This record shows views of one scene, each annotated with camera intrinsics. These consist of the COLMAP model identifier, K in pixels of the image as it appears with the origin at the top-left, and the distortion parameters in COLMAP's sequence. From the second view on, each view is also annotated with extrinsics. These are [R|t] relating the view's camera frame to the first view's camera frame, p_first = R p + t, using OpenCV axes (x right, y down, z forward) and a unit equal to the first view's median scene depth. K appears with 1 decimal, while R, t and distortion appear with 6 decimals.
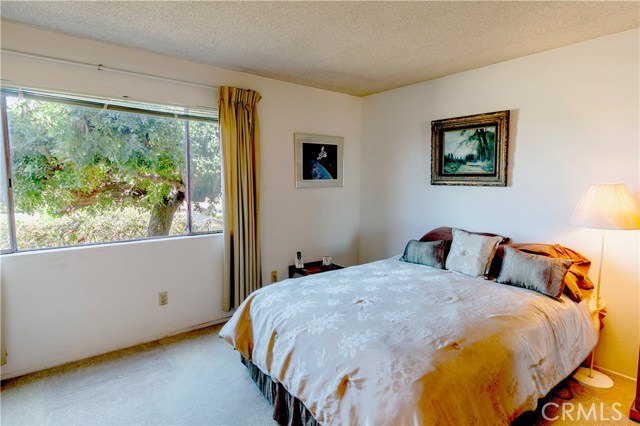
lens RADIAL K [[352.0, 0, 320.3], [0, 352.0, 212.0], [0, 0, 1]] dist [0.005523, 0.000614]
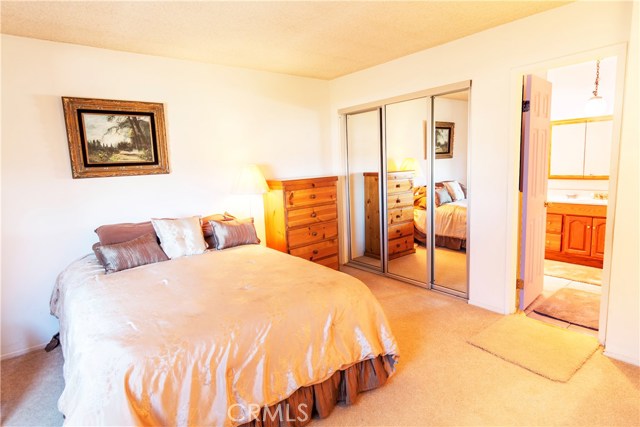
lens RADIAL K [[352.0, 0, 319.7], [0, 352.0, 210.7], [0, 0, 1]] dist [0.005523, 0.000614]
pose [[-0.008080, -0.142766, 0.989723, -0.542139], [0.140365, 0.979794, 0.142480, -0.045387], [-0.990067, 0.140074, 0.012123, 0.498942]]
